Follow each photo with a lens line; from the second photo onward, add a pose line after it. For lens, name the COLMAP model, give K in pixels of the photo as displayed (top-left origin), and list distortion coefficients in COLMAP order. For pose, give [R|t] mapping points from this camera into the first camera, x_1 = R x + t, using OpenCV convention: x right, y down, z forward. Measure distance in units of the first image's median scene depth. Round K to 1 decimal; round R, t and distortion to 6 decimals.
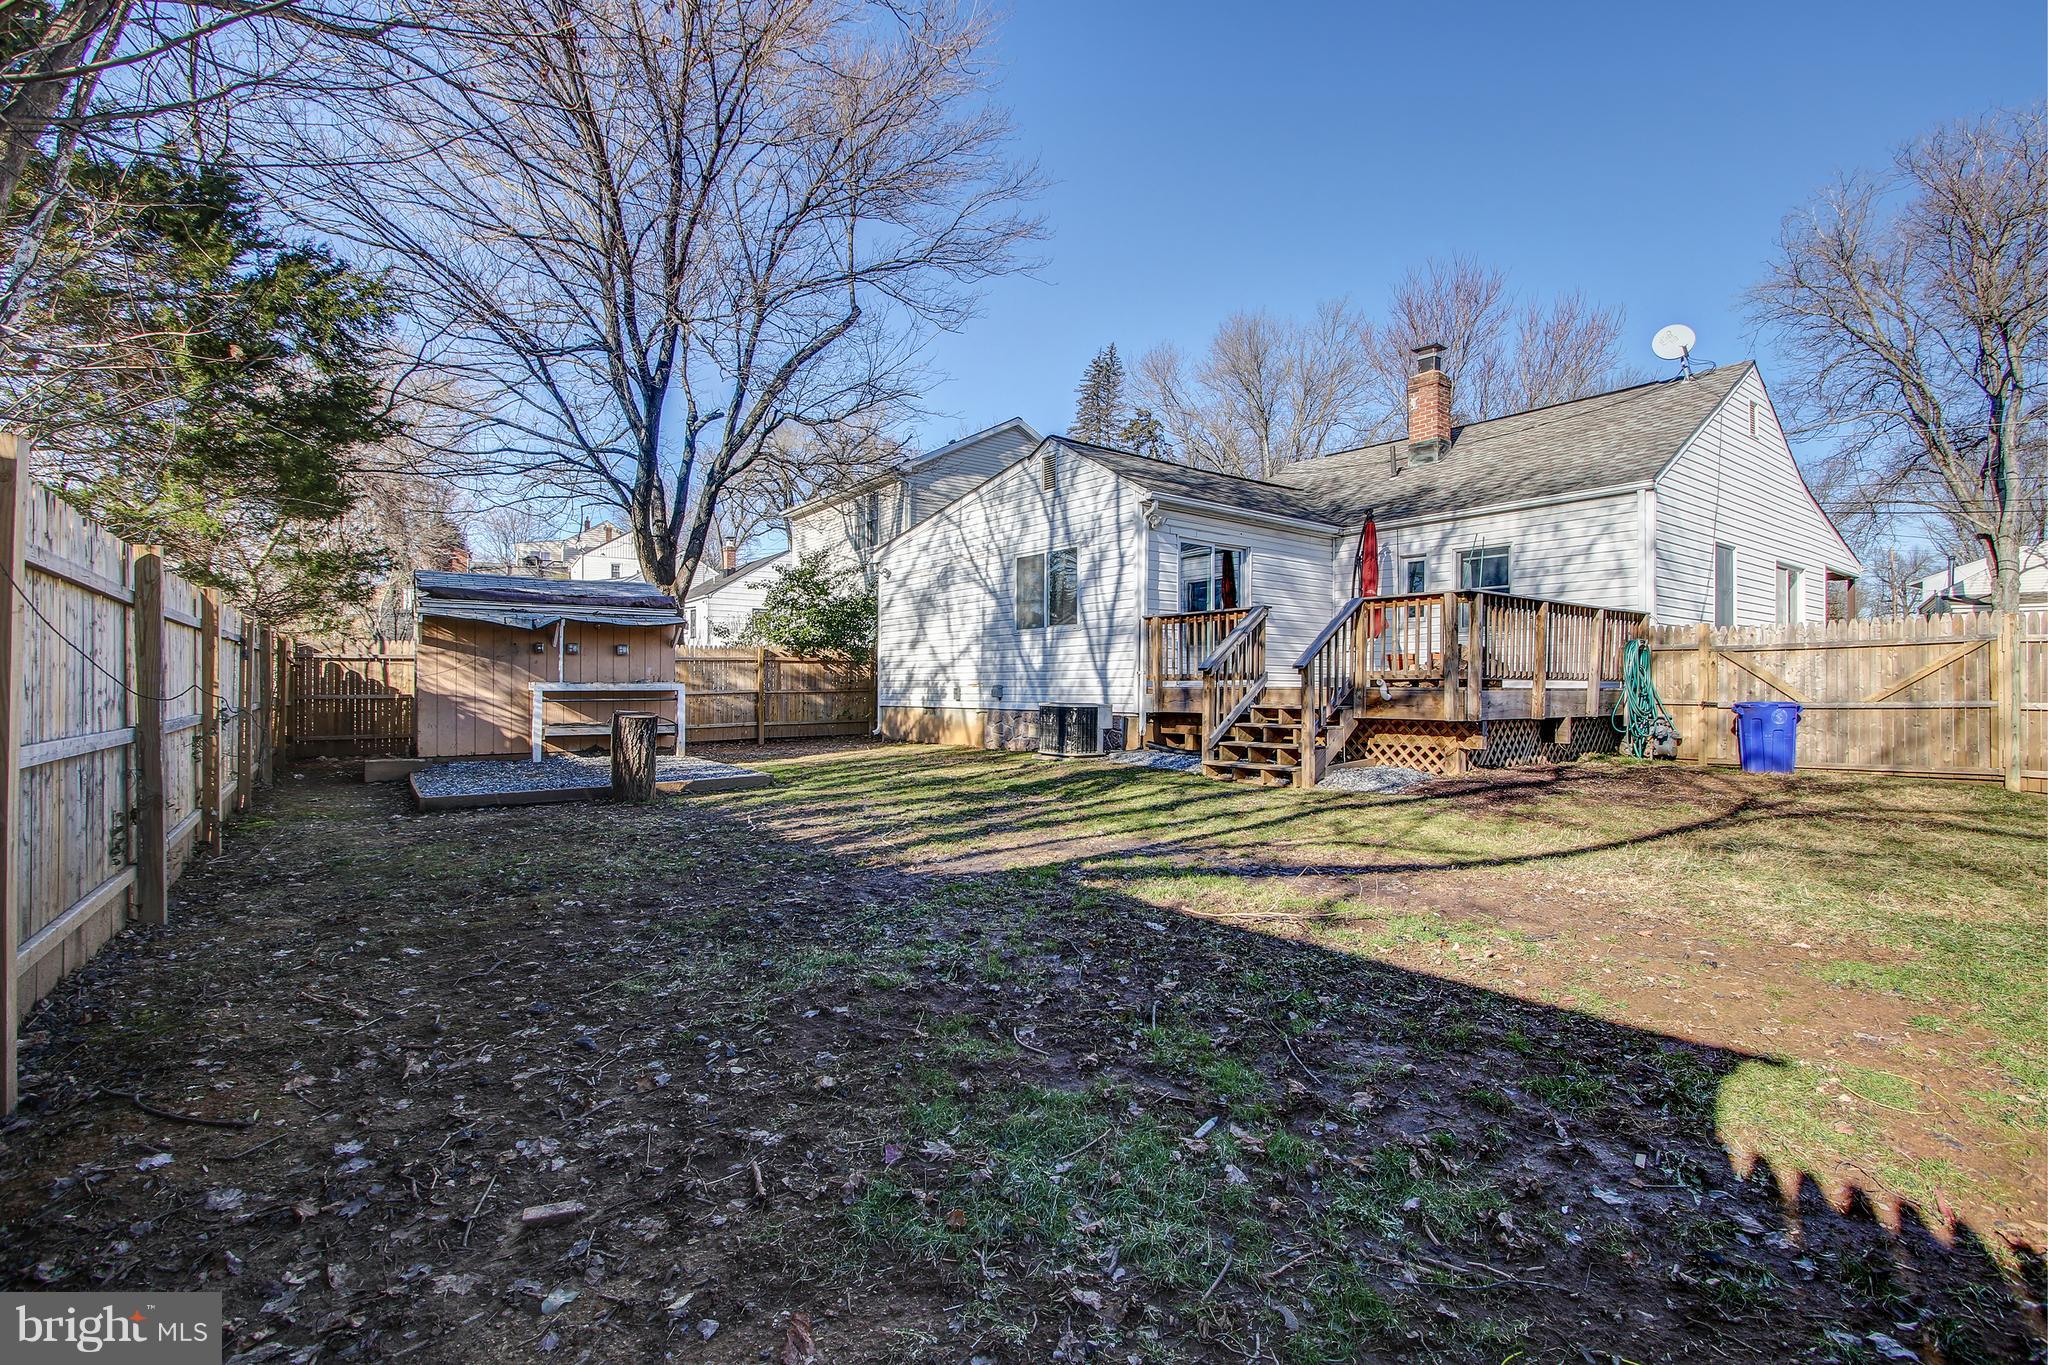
lens RADIAL K [[946.9, 0, 1054.3], [0, 946.9, 672.3], [0, 0, 1]] dist [-0.008518, 0.001428]
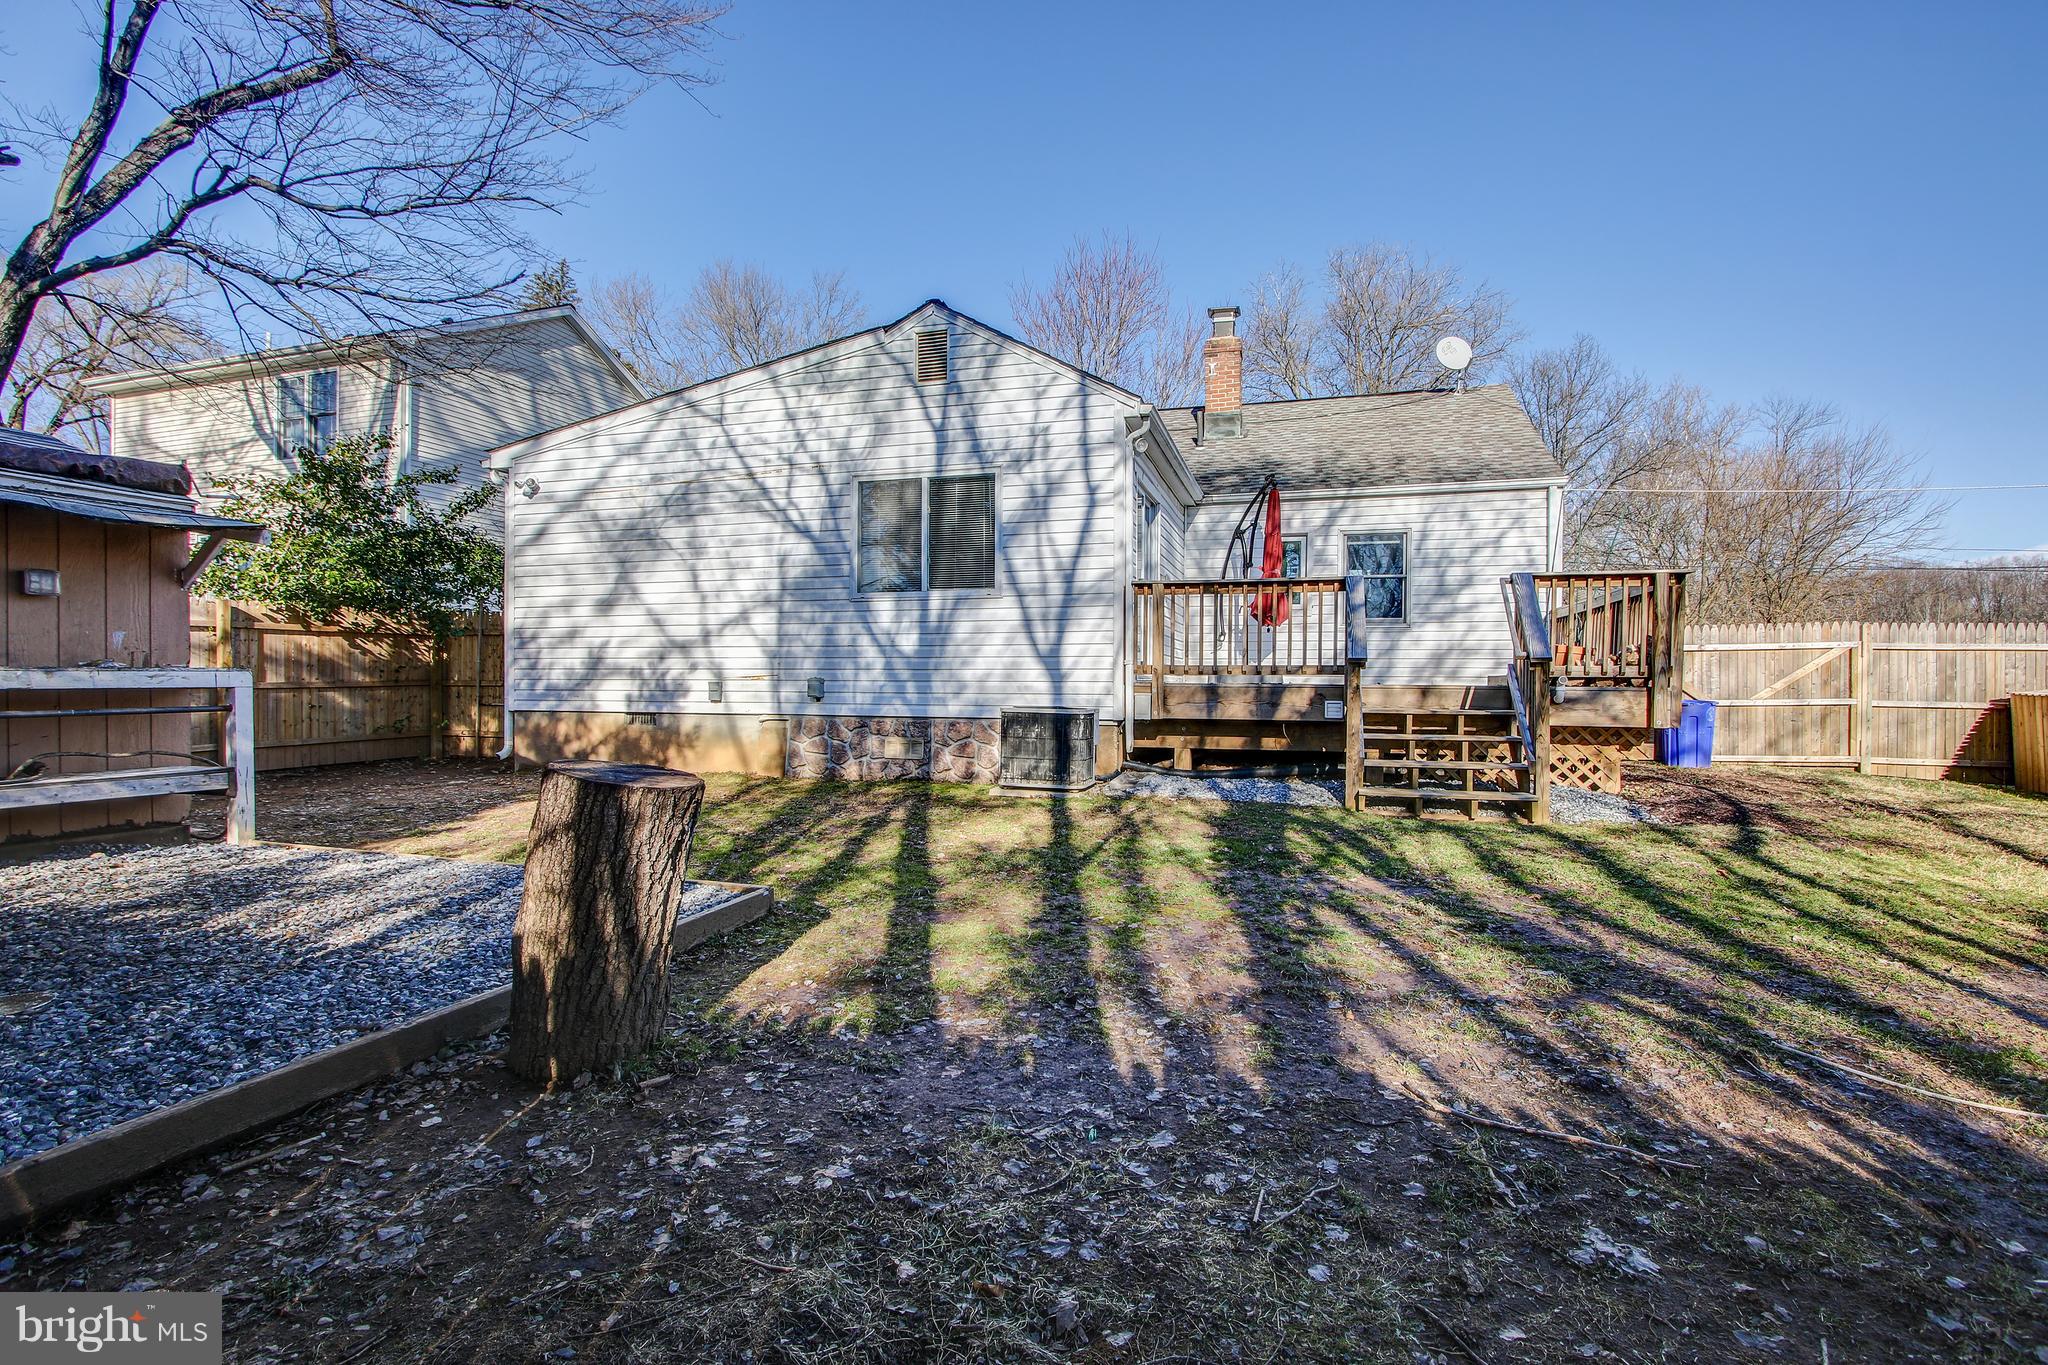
lens RADIAL K [[932.4, 0, 1048.2], [0, 932.4, 681.8], [0, 0, 1]] dist [-0.013713, 0.000337]
pose [[0.814127, 0.002273, 0.580682, -0.312028], [-0.015745, 0.999711, 0.018161, 0.003147], [-0.580473, -0.023928, 0.813928, 0.416345]]
